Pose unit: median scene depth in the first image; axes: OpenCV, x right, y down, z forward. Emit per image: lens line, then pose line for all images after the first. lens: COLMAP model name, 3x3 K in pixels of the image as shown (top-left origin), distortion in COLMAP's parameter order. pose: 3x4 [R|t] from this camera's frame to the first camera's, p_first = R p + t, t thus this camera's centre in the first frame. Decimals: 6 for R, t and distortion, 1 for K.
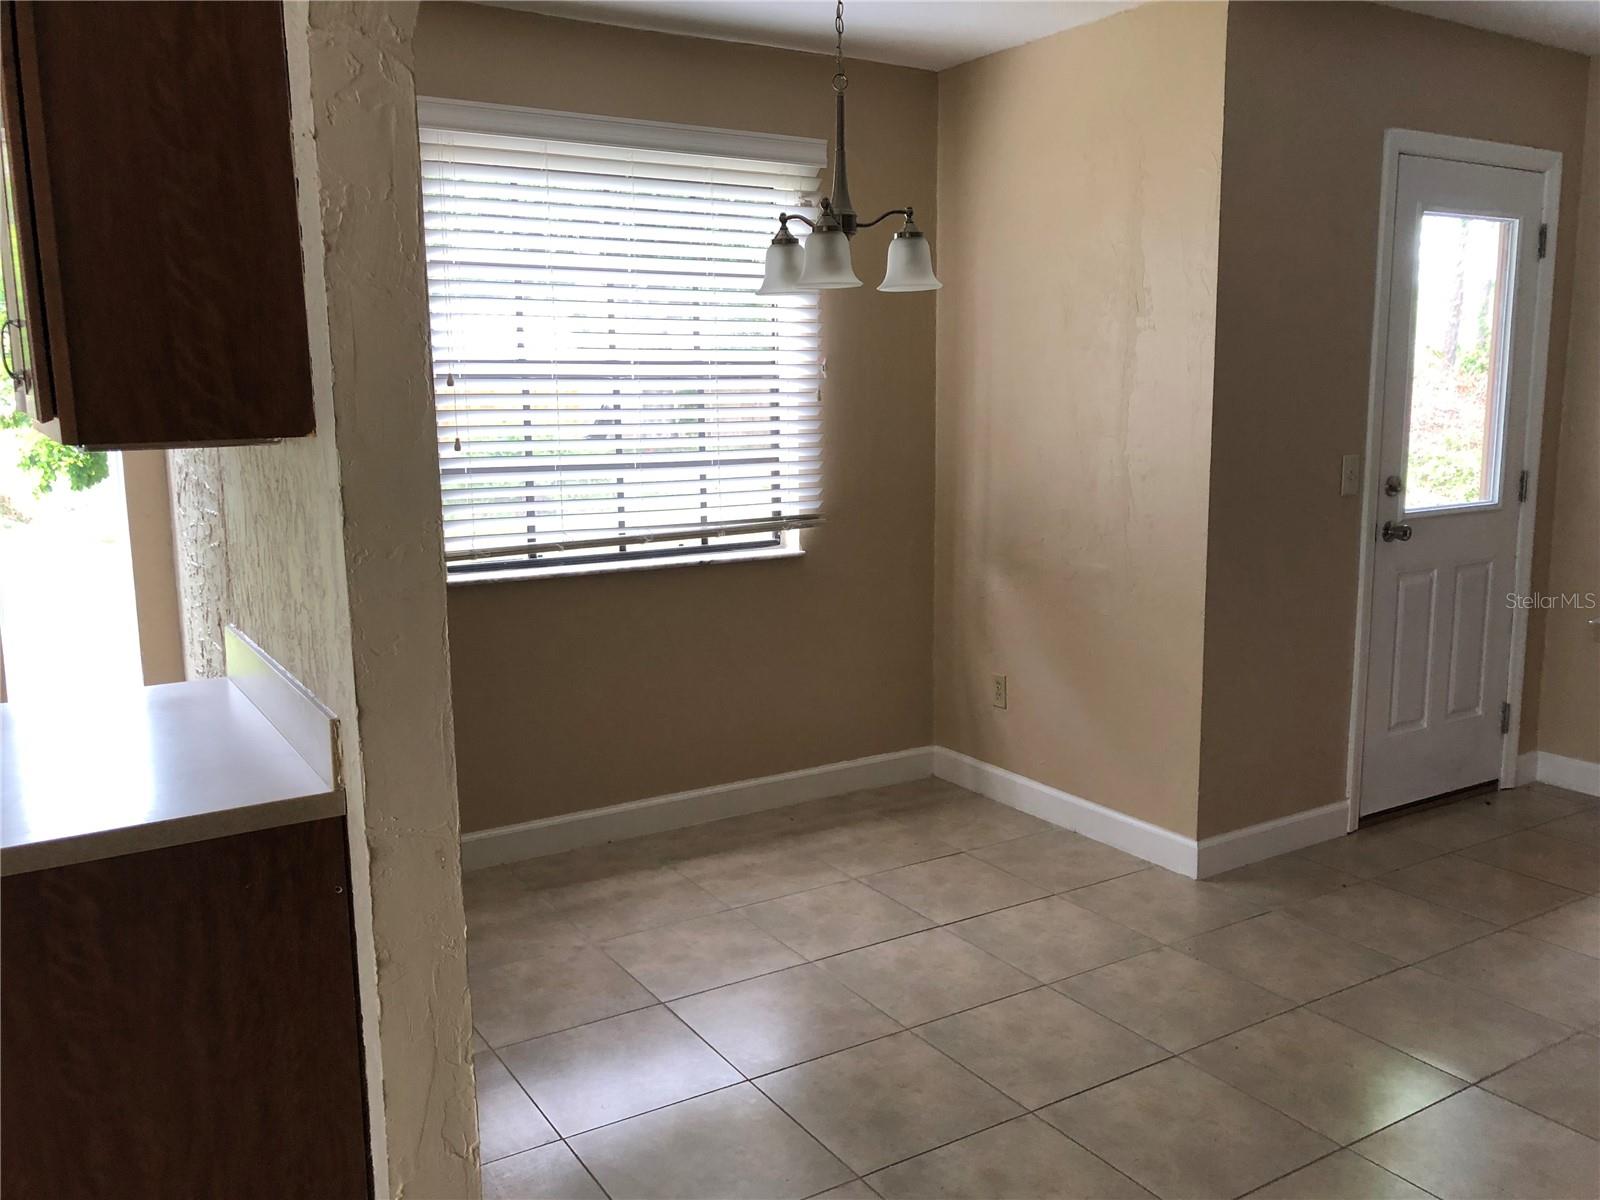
lens RADIAL K [[1337.1, 0, 861.9], [0, 1337.1, 616.6], [0, 0, 1]] dist [0.007241, 0.001074]
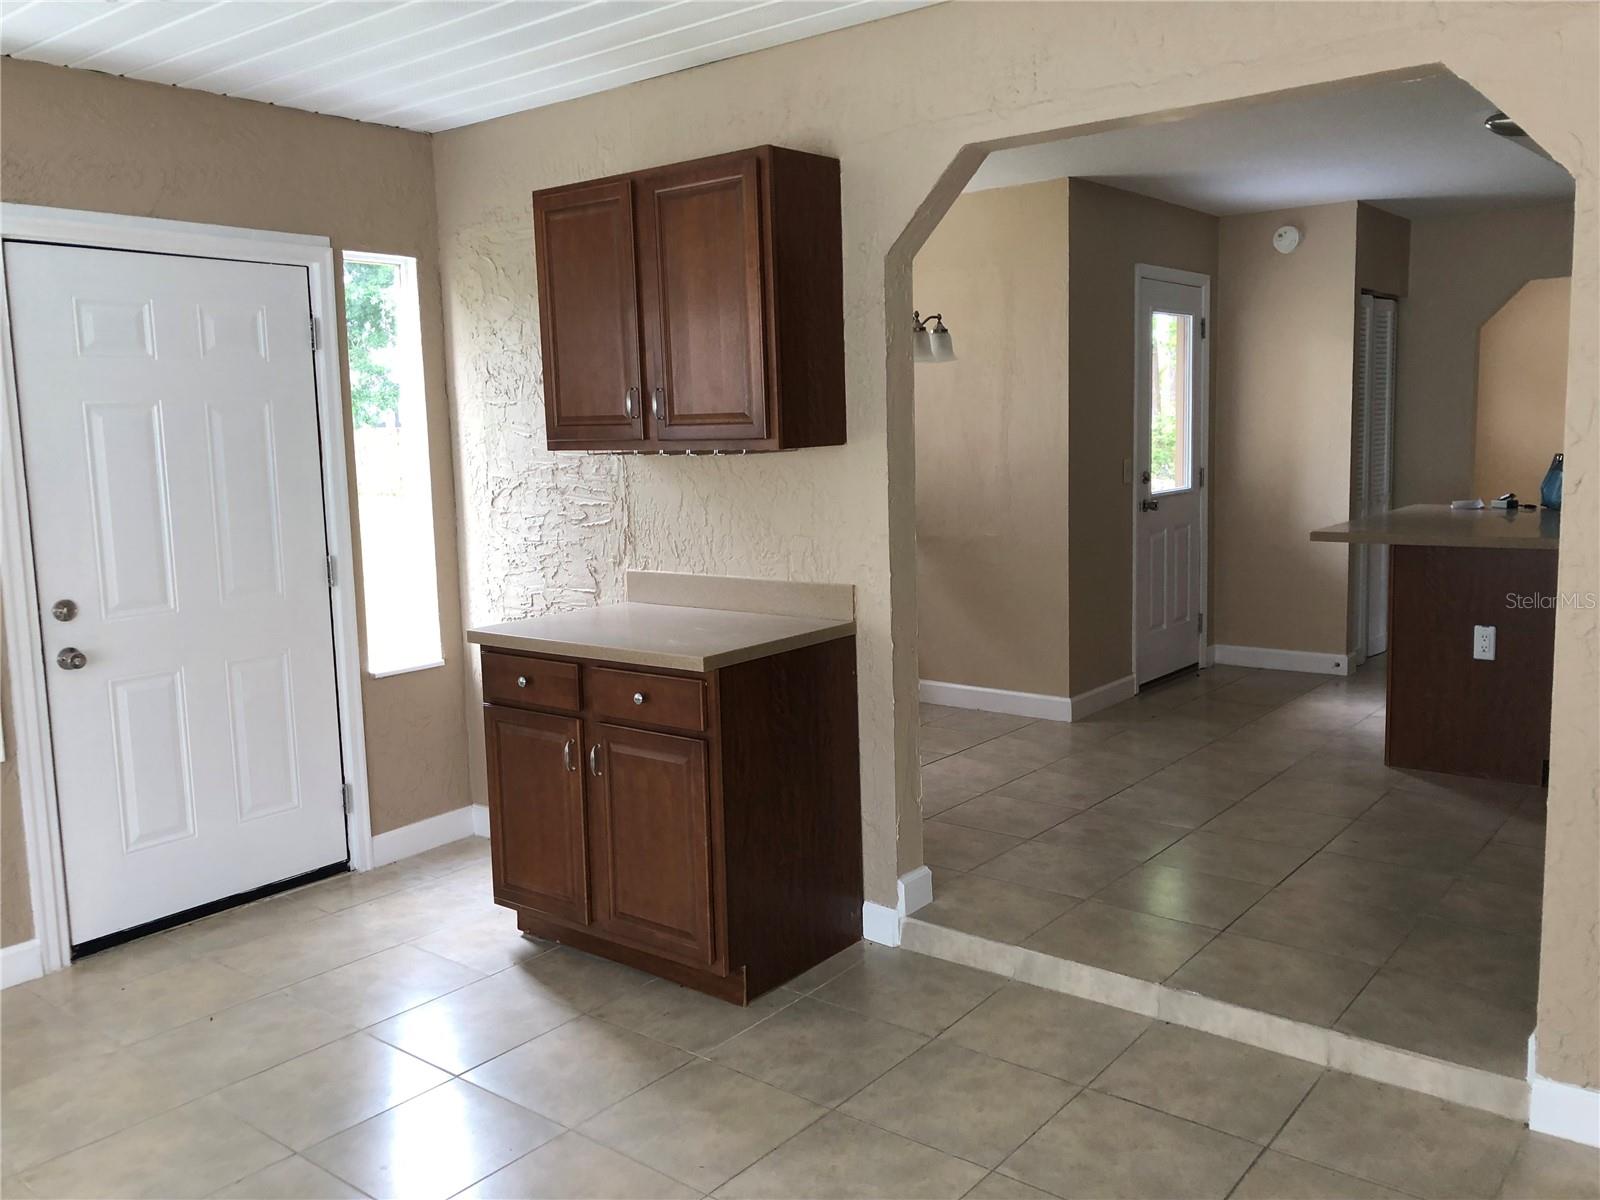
lens RADIAL K [[1309.7, 0, 803.1], [0, 1309.7, 599.6], [0, 0, 1]] dist [0.000274, 0.009782]
pose [[0.951520, -0.058242, 0.302021, -0.487802], [0.071632, 0.996870, -0.033442, 0.073470], [-0.299128, 0.053455, 0.952715, -0.384188]]
